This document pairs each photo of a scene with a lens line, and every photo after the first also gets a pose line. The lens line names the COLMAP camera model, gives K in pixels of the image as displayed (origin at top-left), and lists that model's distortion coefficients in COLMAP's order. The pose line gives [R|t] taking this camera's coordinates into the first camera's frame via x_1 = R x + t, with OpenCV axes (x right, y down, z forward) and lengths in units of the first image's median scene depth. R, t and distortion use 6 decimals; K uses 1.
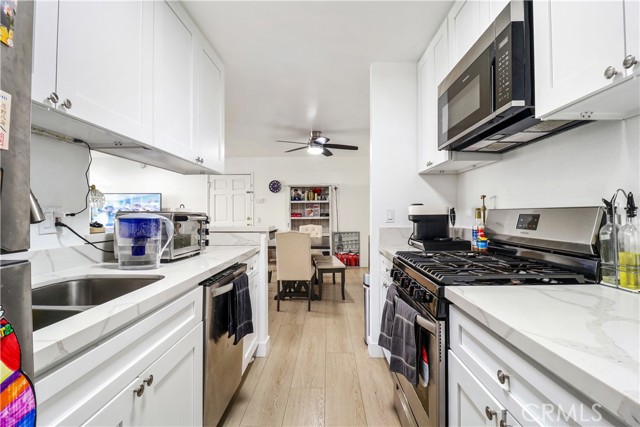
lens RADIAL K [[301.7, 0, 321.1], [0, 301.7, 215.9], [0, 0, 1]] dist [-0.002309, -0.000648]
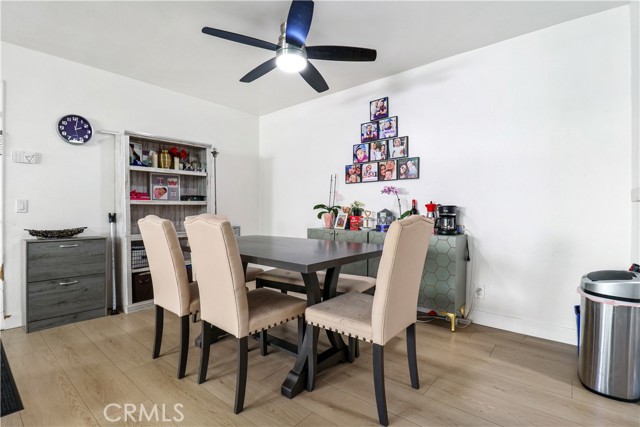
lens RADIAL K [[301.7, 0, 321.1], [0, 301.7, 215.9], [0, 0, 1]] dist [-0.002309, -0.000648]
pose [[0.605668, -0.017626, 0.795523, -0.289205], [-0.007962, 0.999570, 0.028209, 0.012869], [-0.795678, -0.023419, 0.605267, 0.464168]]
